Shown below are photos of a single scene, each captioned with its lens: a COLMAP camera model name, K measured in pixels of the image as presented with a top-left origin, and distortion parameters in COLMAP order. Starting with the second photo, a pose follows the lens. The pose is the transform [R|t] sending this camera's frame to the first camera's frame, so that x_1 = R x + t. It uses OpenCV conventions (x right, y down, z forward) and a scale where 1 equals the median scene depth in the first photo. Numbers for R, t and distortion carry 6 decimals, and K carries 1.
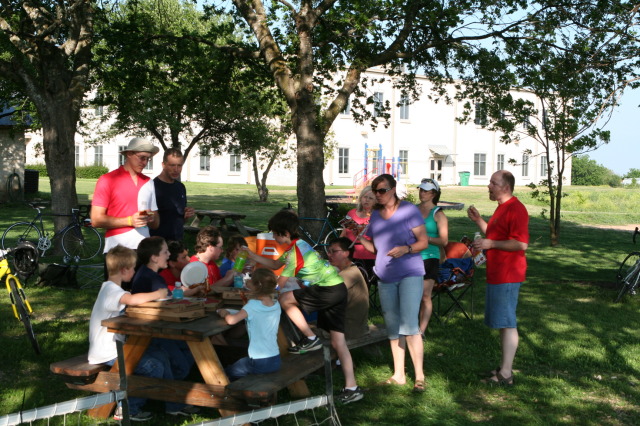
lens RADIAL K [[1135.0, 0, 320.3], [0, 1135.0, 212.2], [0, 0, 1]] dist [-0.016627, 0.000000]
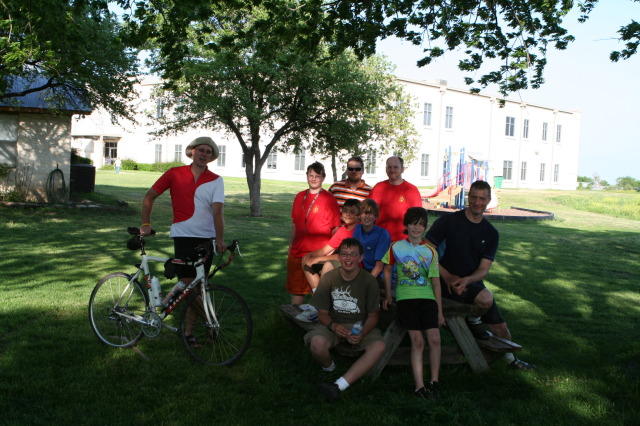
lens RADIAL K [[805.8, 0, 319.7], [0, 805.8, 213.9], [0, 0, 1]] dist [0.022889, 0.000000]
pose [[0.999103, 0.031370, -0.028458, -0.058440], [-0.030825, 0.999336, 0.019407, -0.017144], [0.029048, -0.018513, 0.999407, 0.390903]]
